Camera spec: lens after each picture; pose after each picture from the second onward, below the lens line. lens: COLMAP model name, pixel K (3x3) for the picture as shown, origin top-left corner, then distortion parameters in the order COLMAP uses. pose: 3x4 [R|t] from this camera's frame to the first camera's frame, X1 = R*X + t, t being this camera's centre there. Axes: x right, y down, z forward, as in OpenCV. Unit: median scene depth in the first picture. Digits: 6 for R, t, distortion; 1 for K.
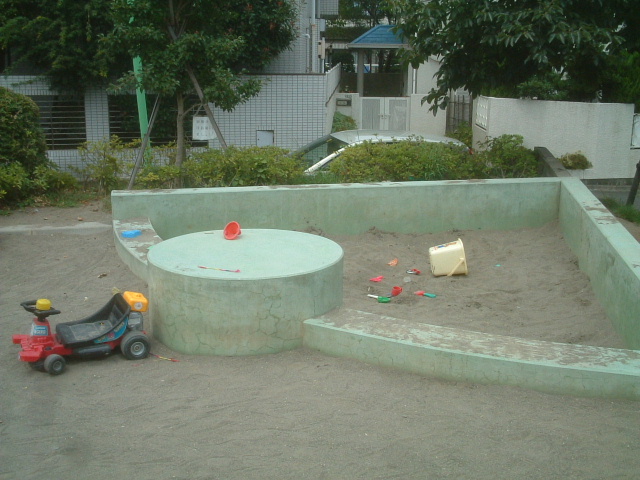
lens RADIAL K [[783.1, 0, 337.6], [0, 783.1, 241.4], [0, 0, 1]] dist [-0.023512, 0.001047]
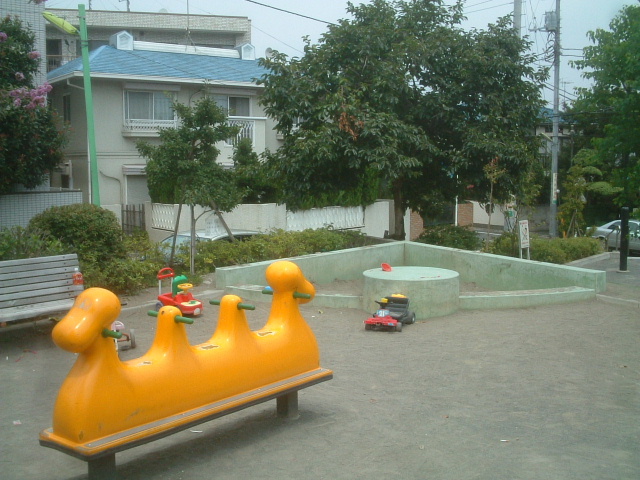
lens RADIAL K [[783.1, 0, 337.6], [0, 783.1, 241.4], [0, 0, 1]] dist [-0.023512, 0.001047]
pose [[0.796738, -0.081852, 0.598756, -0.900913], [0.162256, 0.983379, -0.081476, 0.039771], [-0.582136, 0.162067, 0.796776, -0.322233]]
